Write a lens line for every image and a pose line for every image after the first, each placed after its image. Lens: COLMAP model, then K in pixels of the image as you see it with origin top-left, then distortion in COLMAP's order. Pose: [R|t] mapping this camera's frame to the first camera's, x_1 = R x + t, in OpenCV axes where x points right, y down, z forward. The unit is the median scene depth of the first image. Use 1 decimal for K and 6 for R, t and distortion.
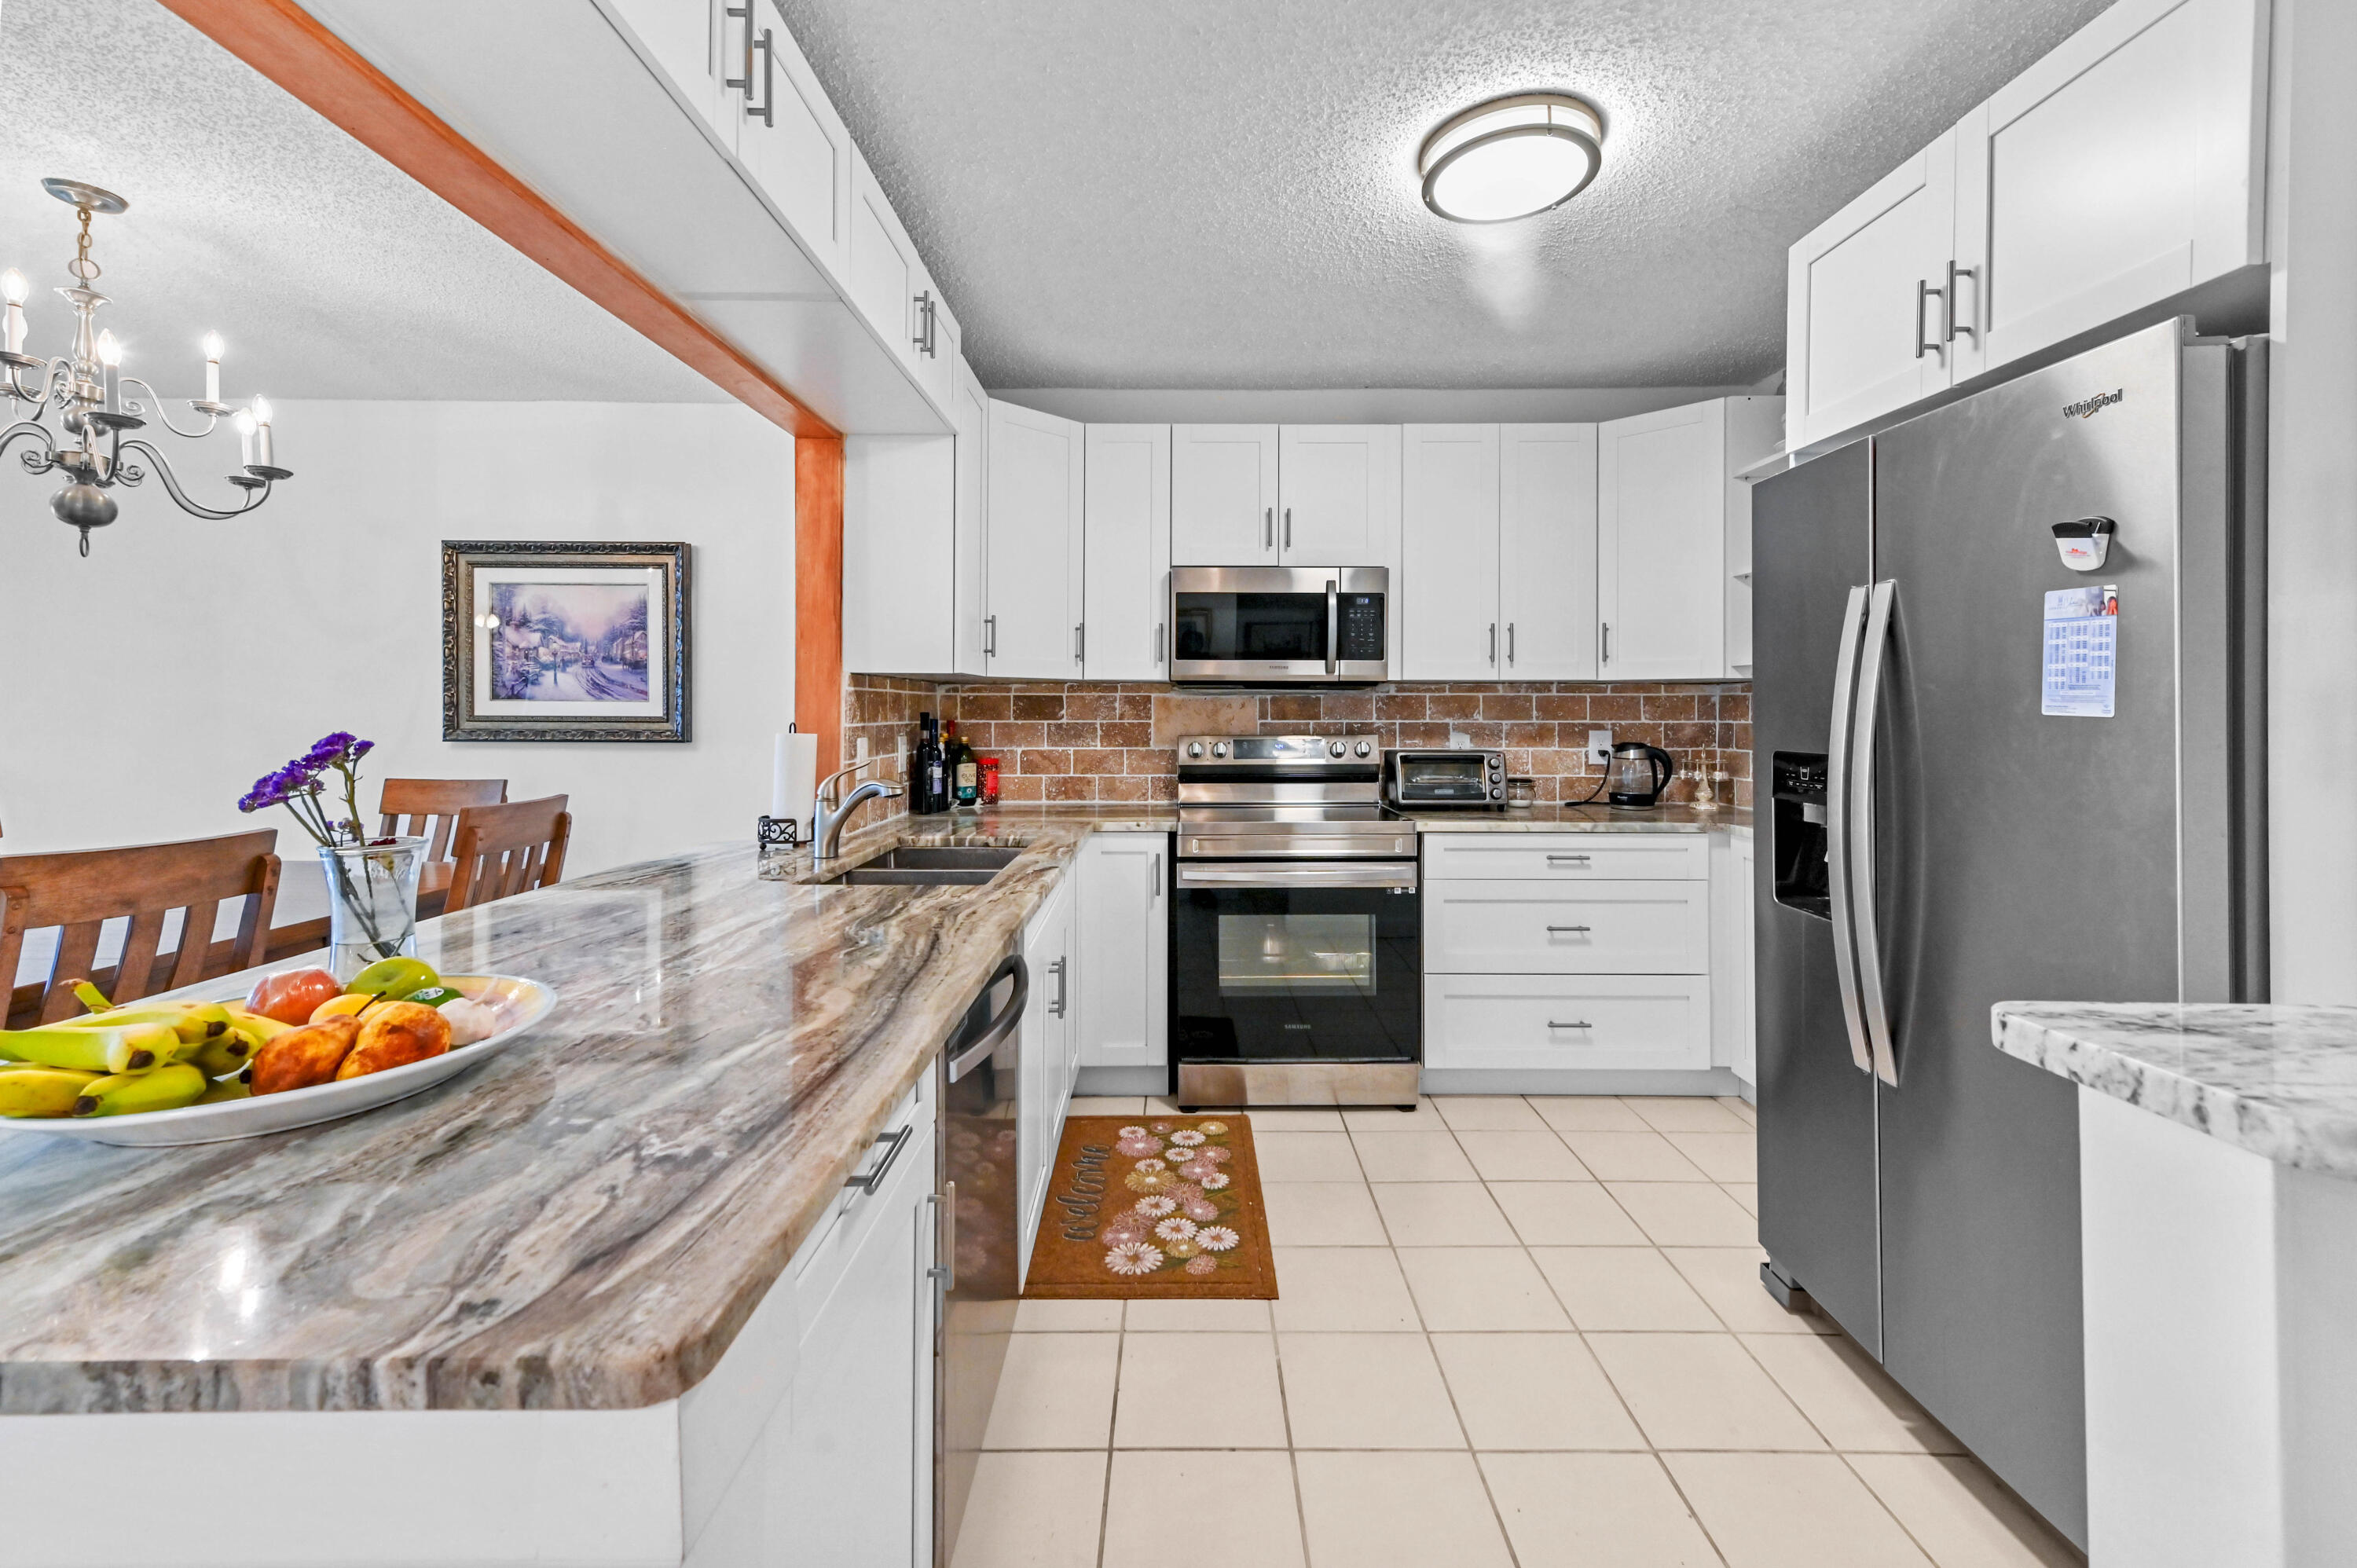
lens RADIAL K [[941.5, 0, 1189.0], [0, 941.5, 702.5], [0, 0, 1]] dist [0.010659, 0.000114]
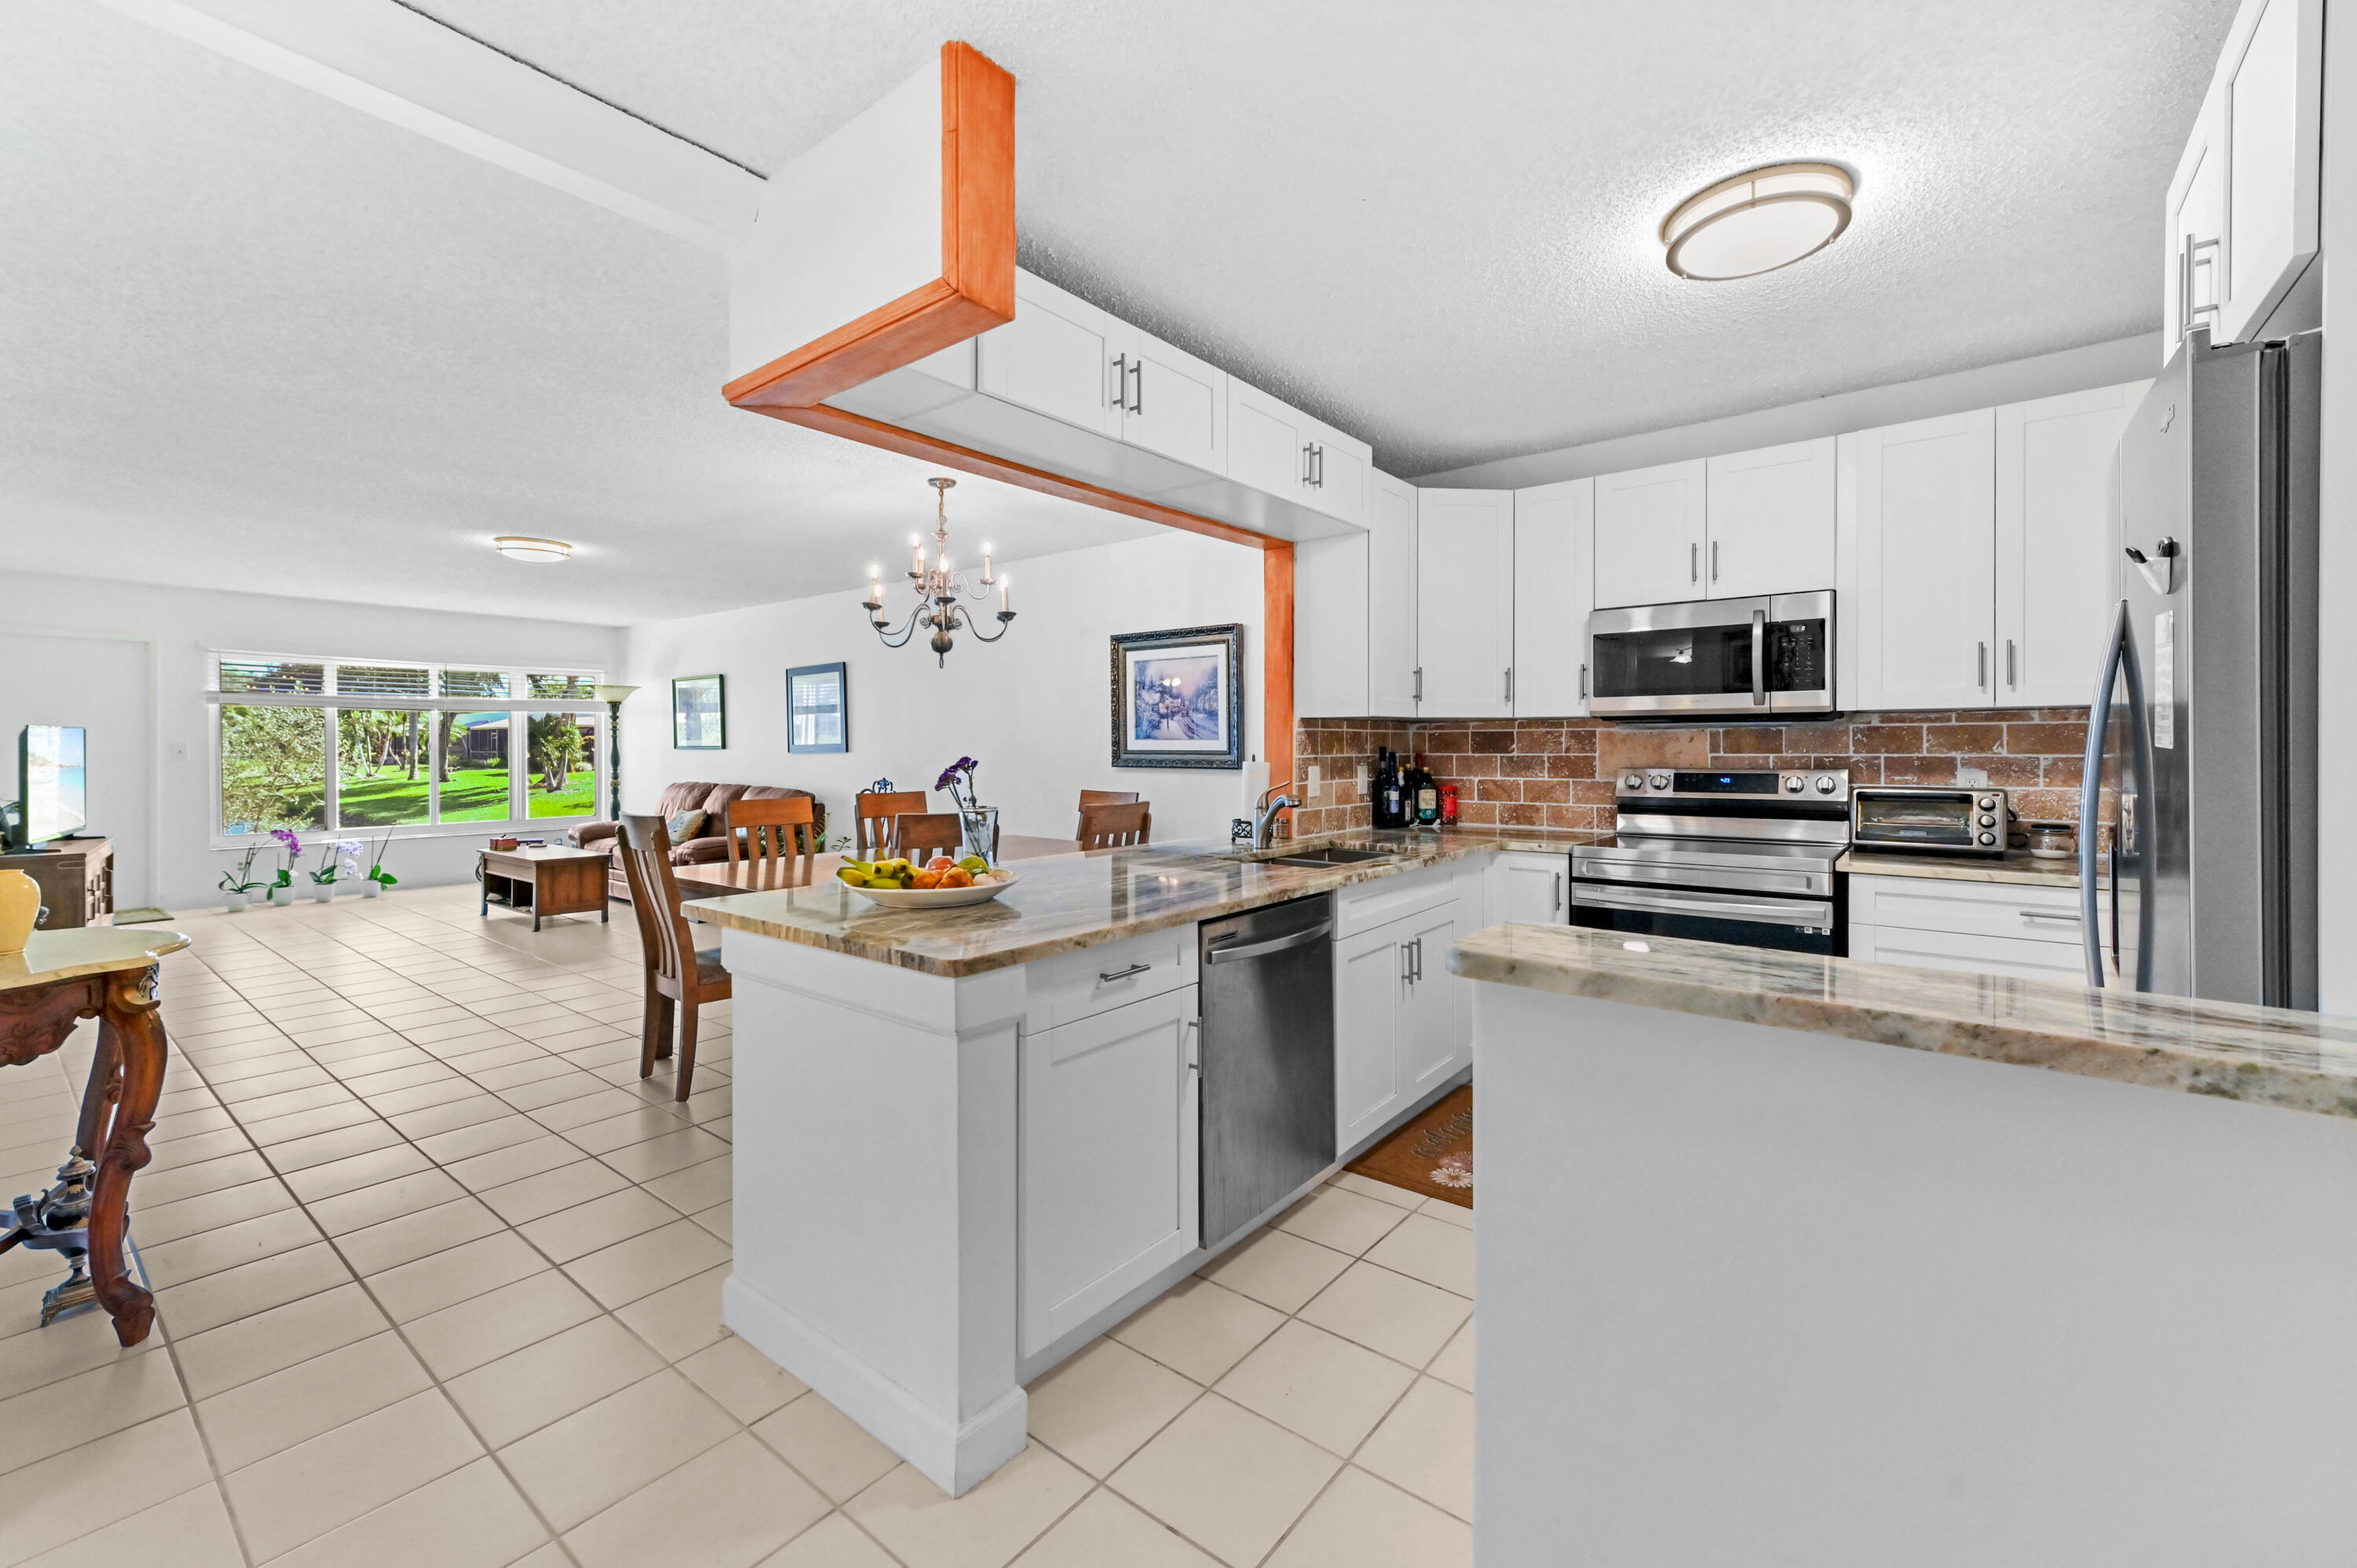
lens RADIAL K [[942.5, 0, 1191.8], [0, 942.5, 742.0], [0, 0, 1]] dist [0.002194, 0.000233]
pose [[0.785653, -0.006482, -0.618633, 0.271789], [0.009612, 0.999952, 0.001729, -0.000583], [0.618593, -0.007305, 0.785678, -0.122864]]
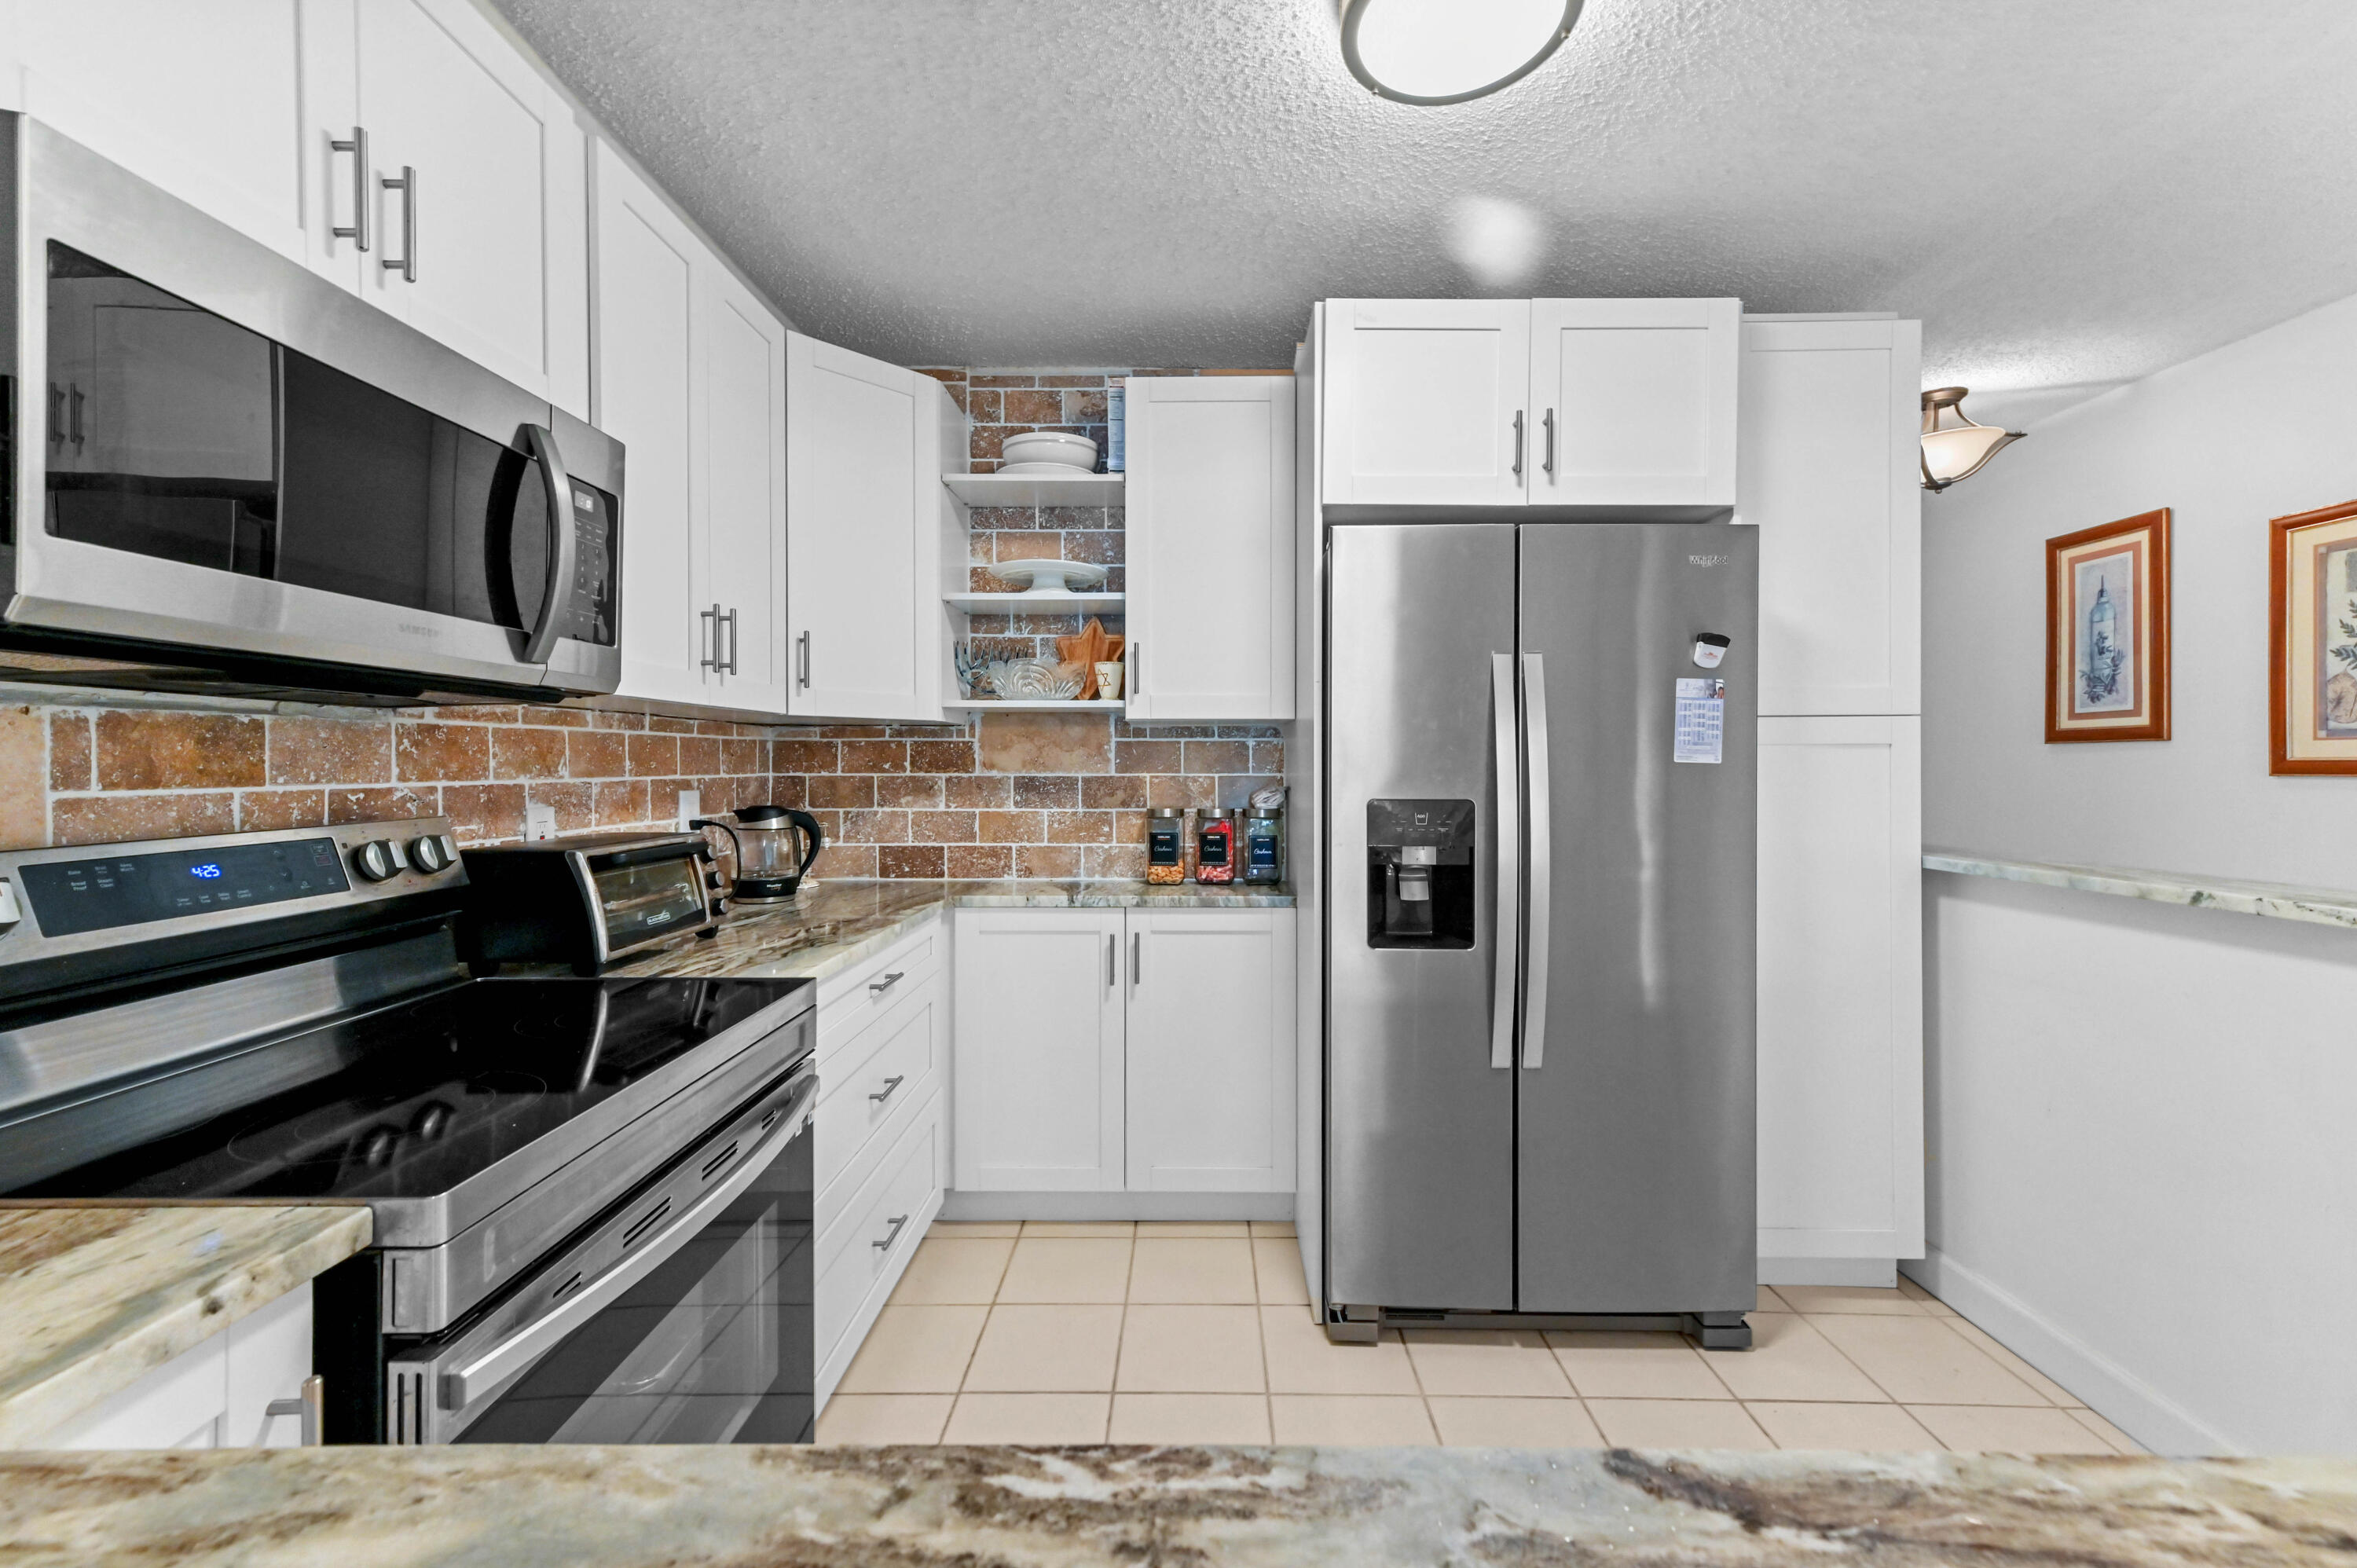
lens RADIAL K [[944.0, 0, 1181.8], [0, 944.0, 765.9], [0, 0, 1]] dist [0.000728, 0.000052]
pose [[0.013766, -0.004080, 0.999897, -0.220624], [-0.007776, 0.999961, 0.004187, 0.007249], [-0.999875, -0.007833, 0.013733, 0.678089]]
